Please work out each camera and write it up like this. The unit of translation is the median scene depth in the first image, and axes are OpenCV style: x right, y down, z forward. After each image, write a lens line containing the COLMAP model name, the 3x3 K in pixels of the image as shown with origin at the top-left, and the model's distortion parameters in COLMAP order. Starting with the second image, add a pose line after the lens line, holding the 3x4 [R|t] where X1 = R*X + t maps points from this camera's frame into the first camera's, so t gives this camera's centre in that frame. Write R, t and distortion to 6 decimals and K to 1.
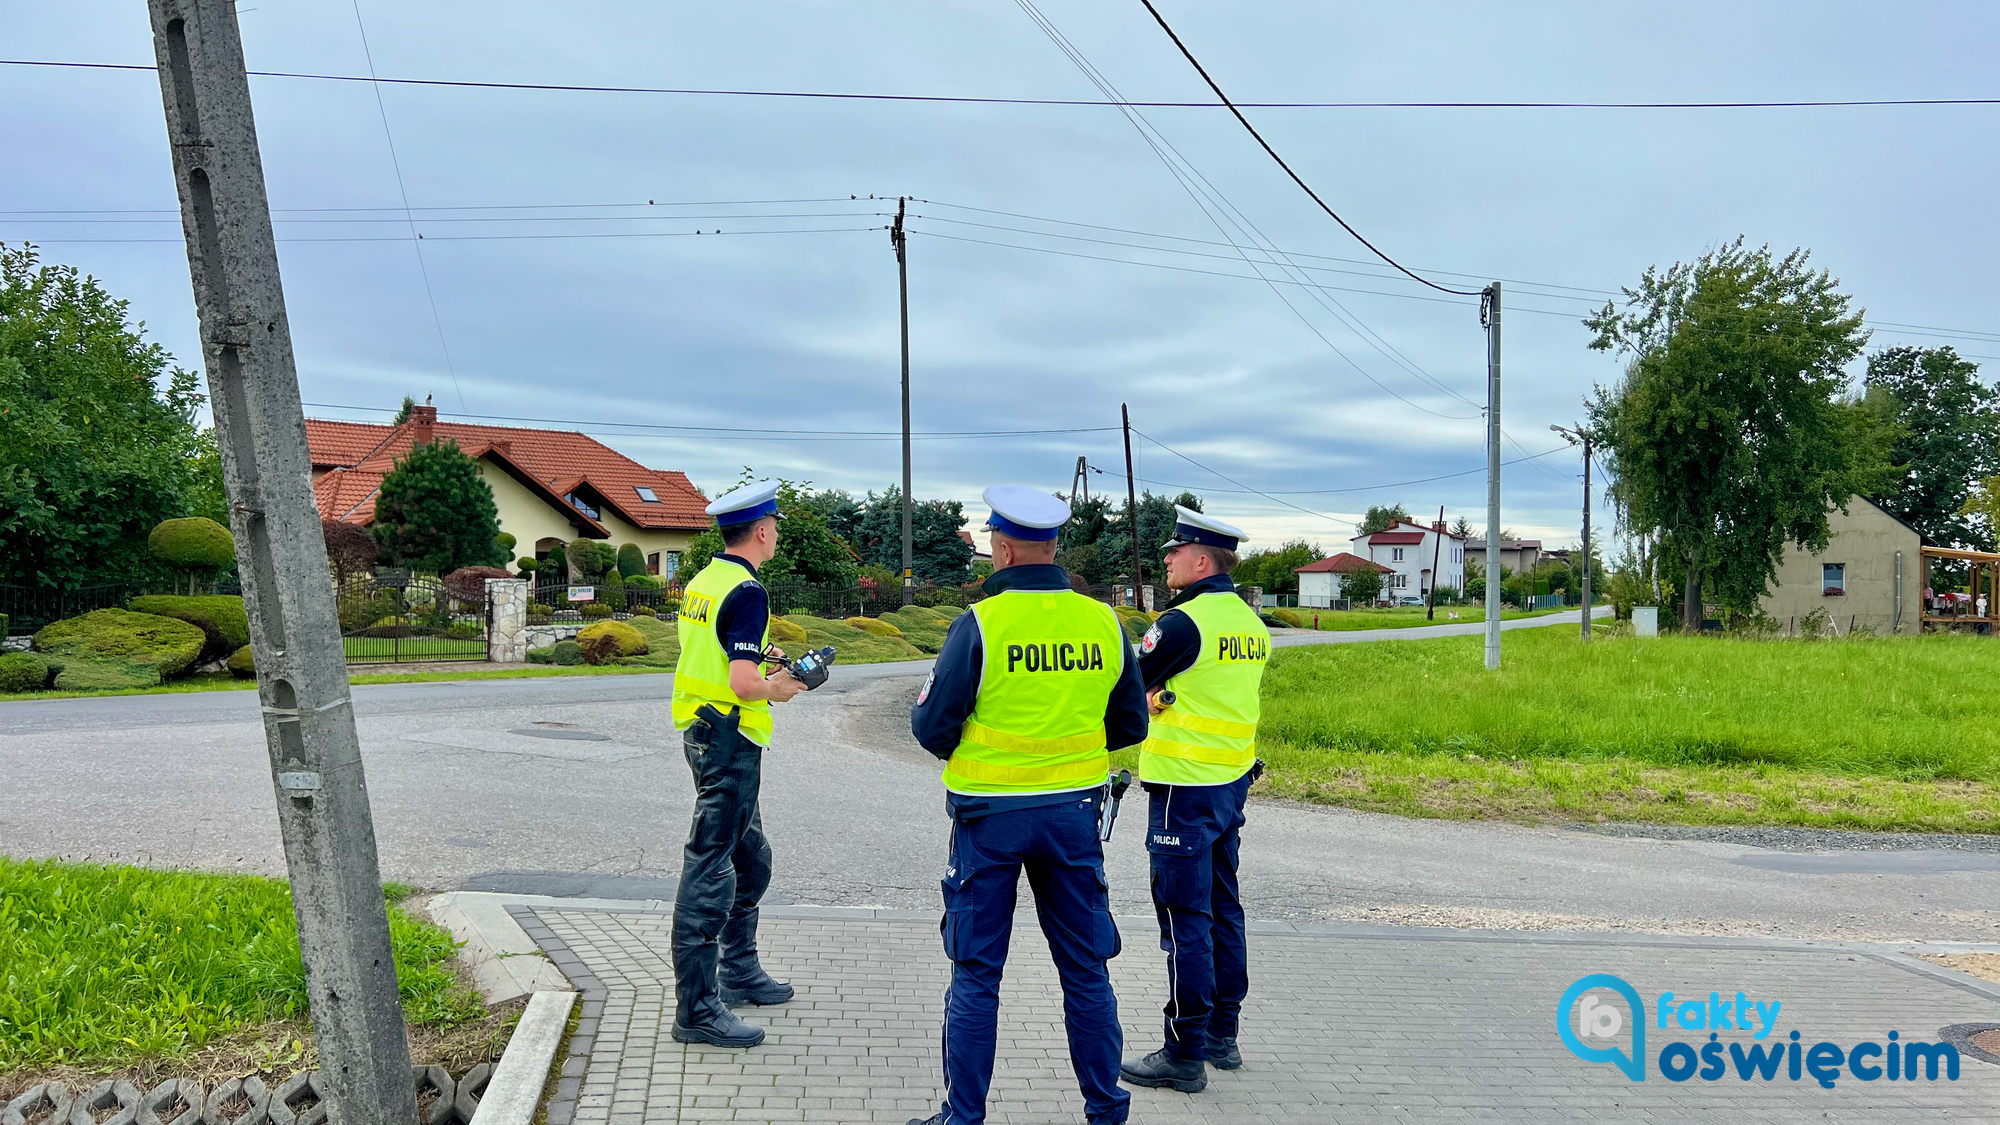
lens RADIAL K [[1281.4, 0, 997.9], [0, 1281.4, 577.1], [0, 0, 1]] dist [-0.002718, -0.047427]
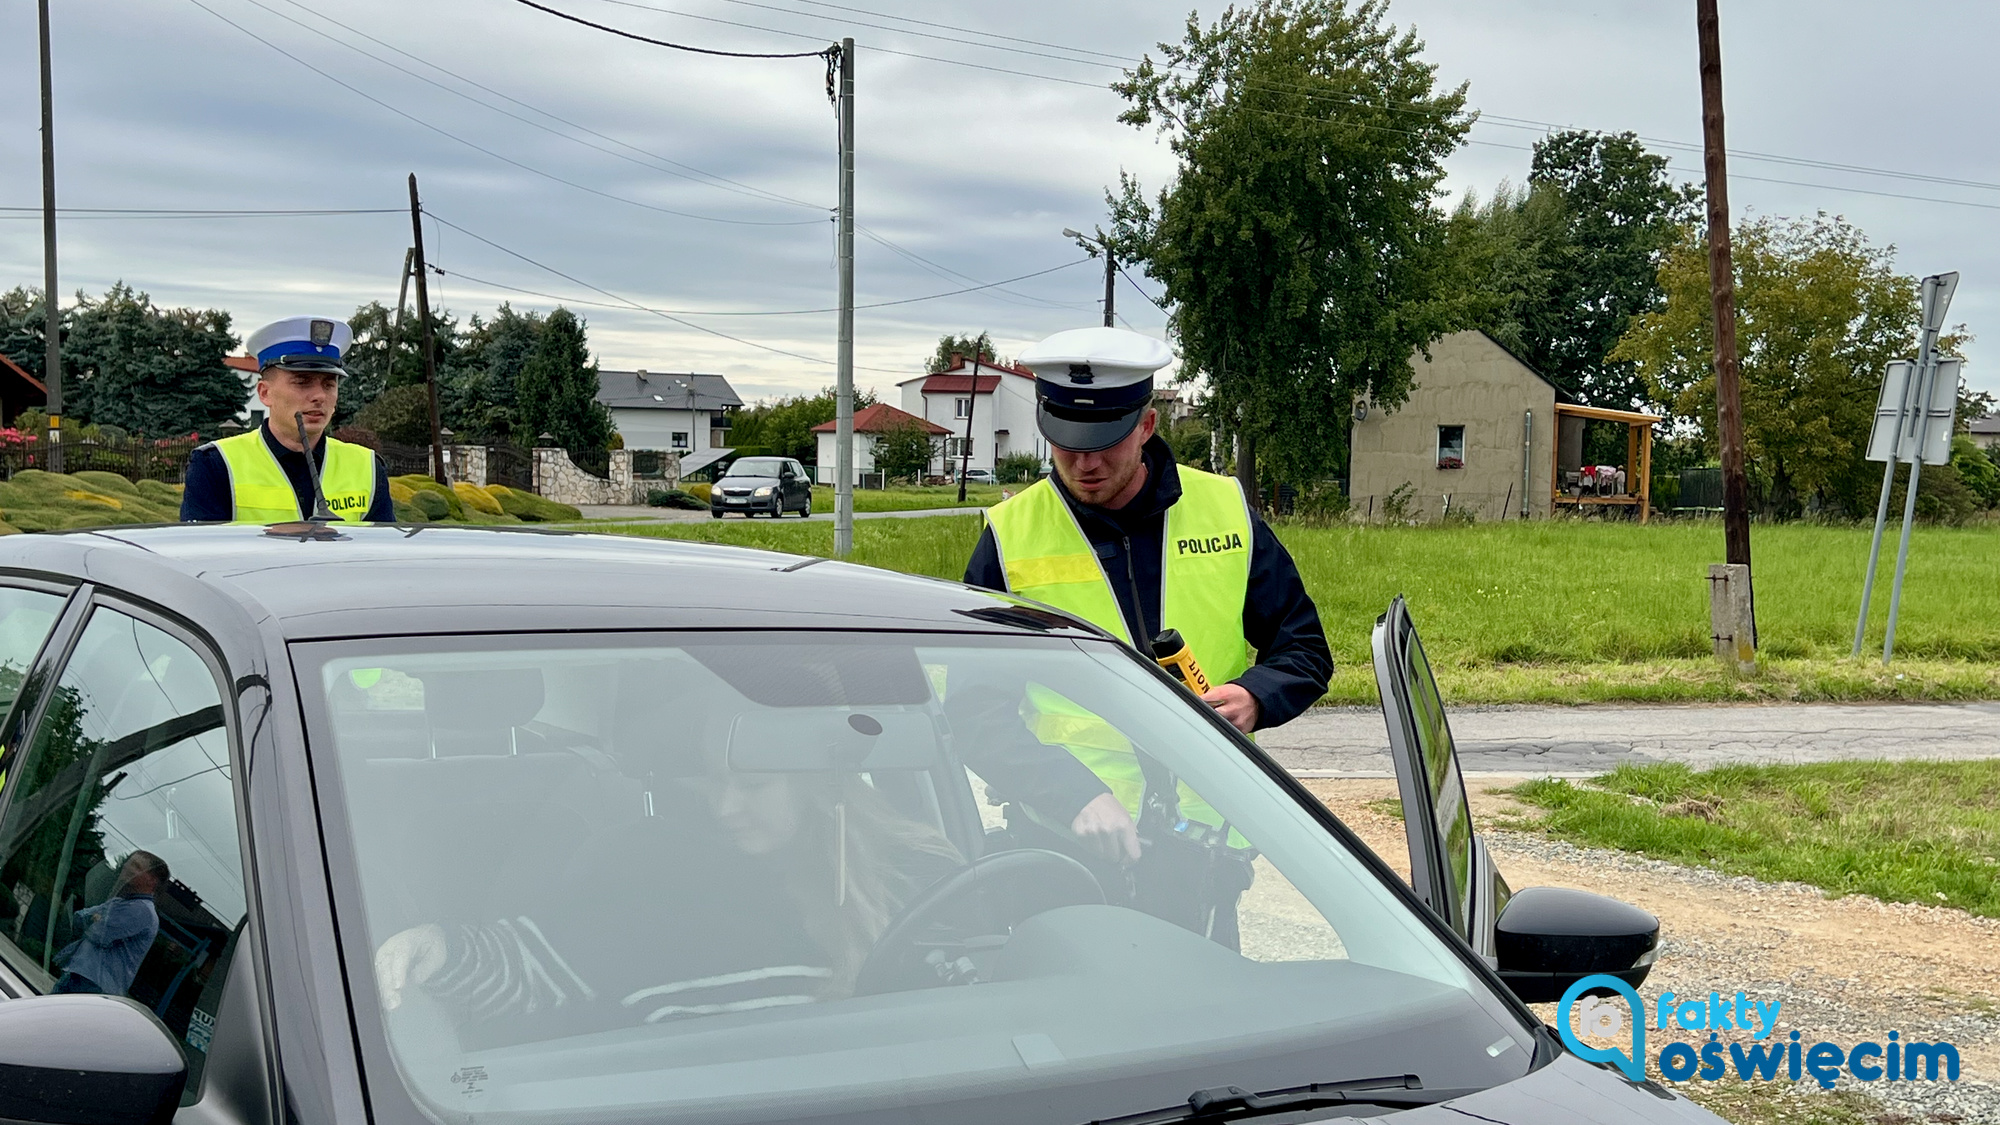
lens RADIAL K [[2093.6, 0, 1000.0], [0, 2093.6, 562.5], [0, 0, 1]] dist [0.126392, -0.358333]
pose [[0.970967, -0.003697, 0.239185, 0.112775], [-0.009993, 0.998381, 0.055999, 0.003200], [-0.239005, -0.056763, 0.969358, -0.148404]]
